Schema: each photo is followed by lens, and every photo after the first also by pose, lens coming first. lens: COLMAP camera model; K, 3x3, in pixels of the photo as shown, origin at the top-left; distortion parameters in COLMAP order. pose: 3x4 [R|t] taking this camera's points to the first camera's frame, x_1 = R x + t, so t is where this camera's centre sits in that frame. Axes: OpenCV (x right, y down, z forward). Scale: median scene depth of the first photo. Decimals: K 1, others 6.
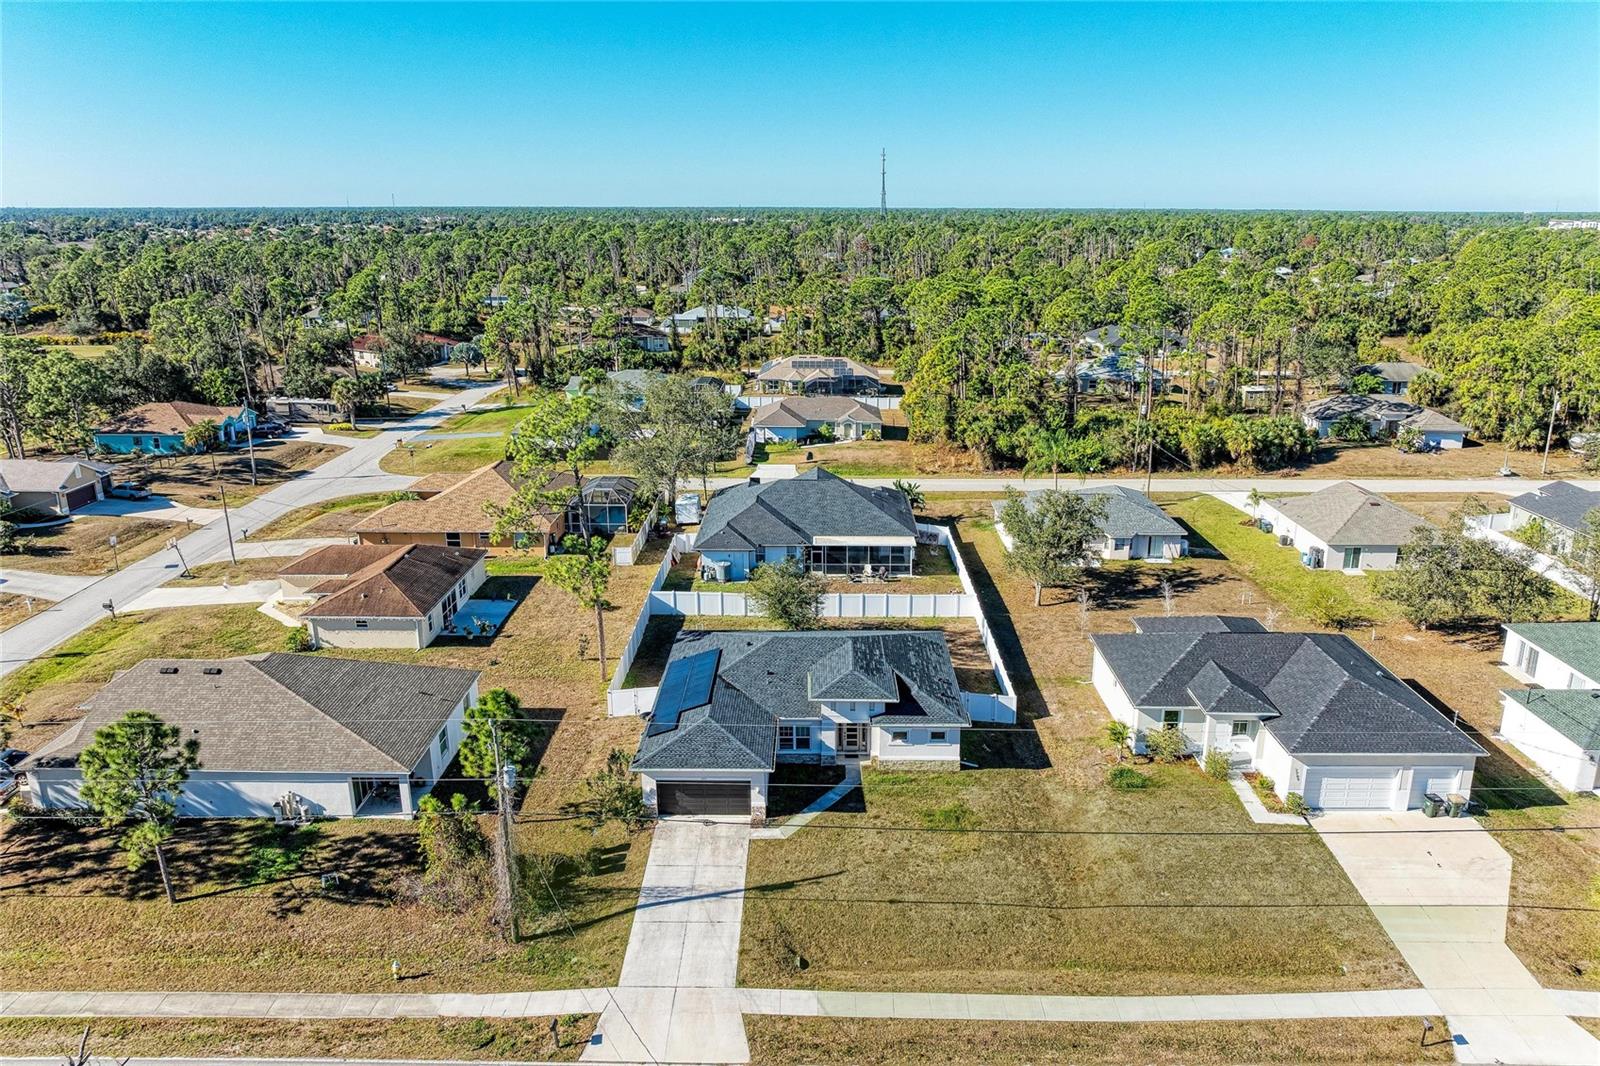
lens RADIAL K [[1125.2, 0, 815.7], [0, 1125.2, 546.9], [0, 0, 1]] dist [-0.019713, -0.001784]
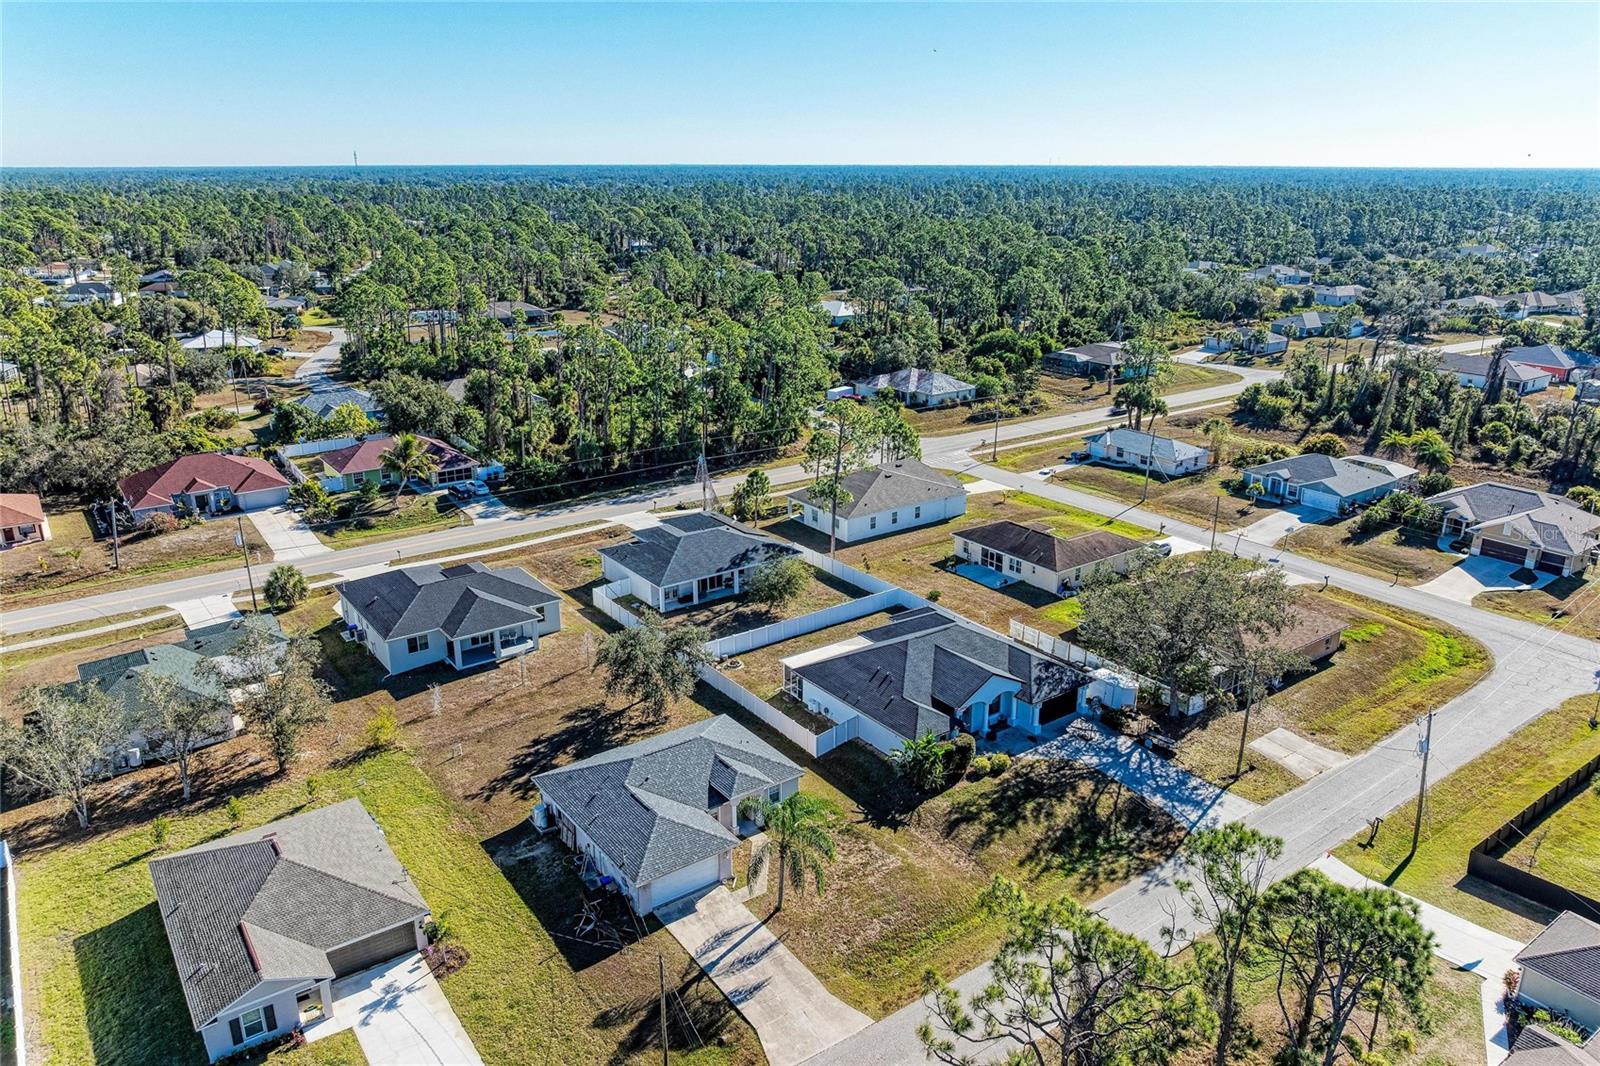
lens RADIAL K [[1126.7, 0, 818.6], [0, 1126.7, 512.9], [0, 0, 1]] dist [-0.003583, -0.028355]
pose [[-0.798441, 0.176450, -0.575636, 0.616102], [-0.179640, 0.842723, 0.507492, -0.628983], [0.574648, 0.508610, -0.641167, 1.589604]]
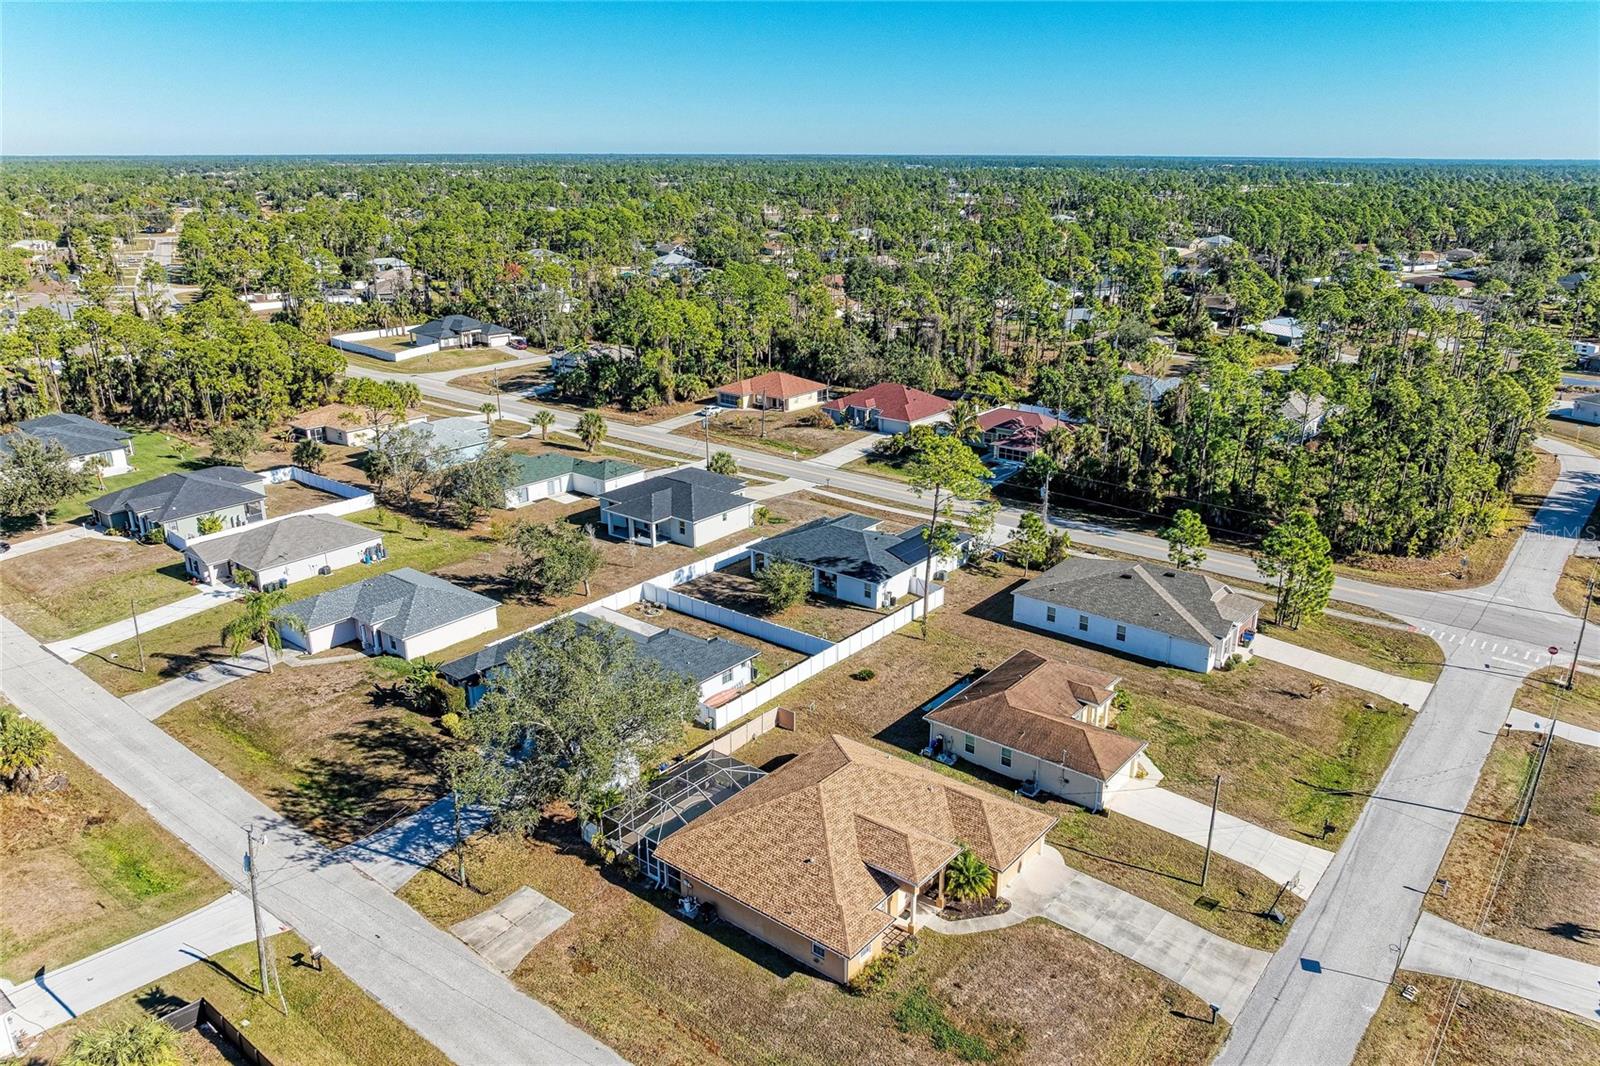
lens RADIAL K [[1131.7, 0, 810.4], [0, 1131.7, 534.8], [0, 0, 1]] dist [-0.011650, -0.007396]
pose [[-0.783838, -0.201936, 0.587214, -0.719681], [0.179526, 0.831570, 0.525606, -0.614336], [-0.594449, 0.517410, -0.615563, 1.523682]]
